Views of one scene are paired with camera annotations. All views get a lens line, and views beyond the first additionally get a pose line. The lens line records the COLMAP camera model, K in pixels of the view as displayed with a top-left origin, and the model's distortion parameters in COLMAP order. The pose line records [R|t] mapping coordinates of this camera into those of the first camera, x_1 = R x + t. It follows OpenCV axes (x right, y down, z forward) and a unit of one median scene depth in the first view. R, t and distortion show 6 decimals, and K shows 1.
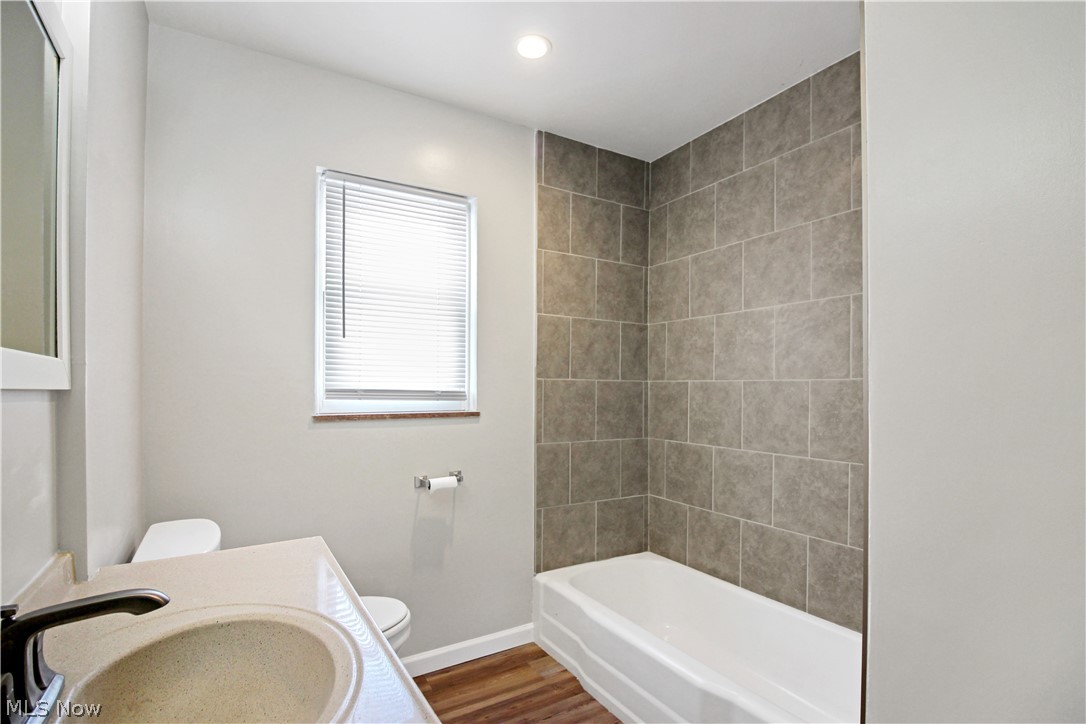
lens RADIAL K [[524.8, 0, 555.9], [0, 524.8, 392.1], [0, 0, 1]] dist [-0.004455, -0.007460]
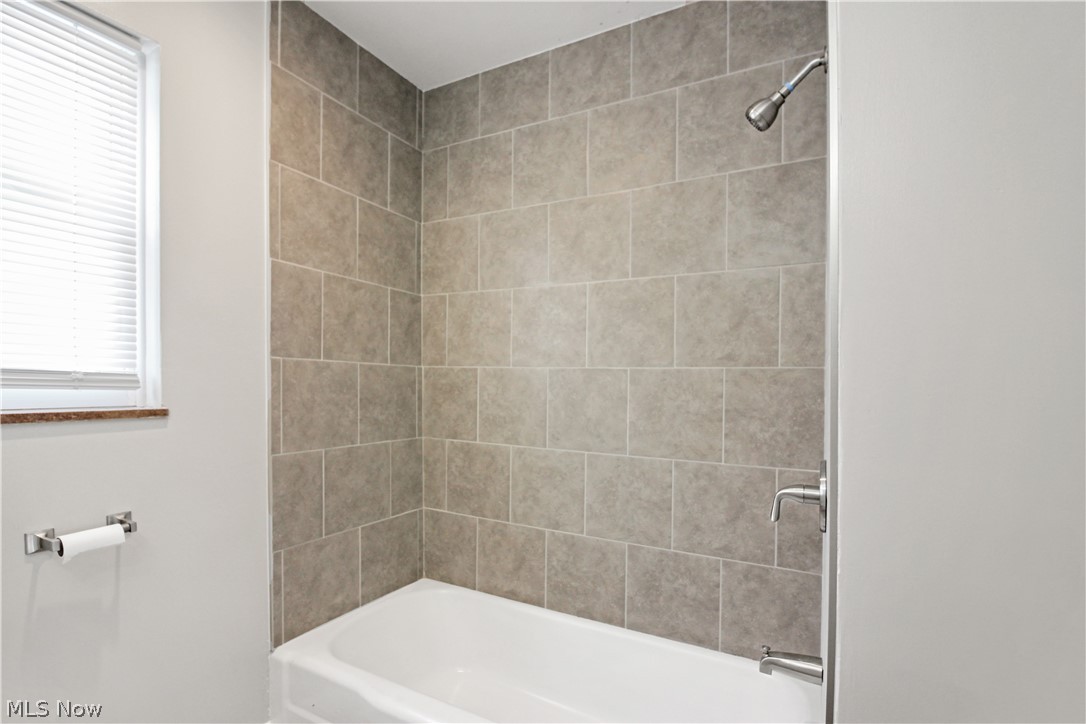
lens RADIAL K [[524.8, 0, 560.5], [0, 524.8, 401.3], [0, 0, 1]] dist [-0.004455, -0.007460]
pose [[0.862850, -0.006527, 0.505419, -0.056131], [-0.011657, 0.999394, 0.032806, 0.004383], [-0.505326, -0.034199, 0.862250, 0.245634]]
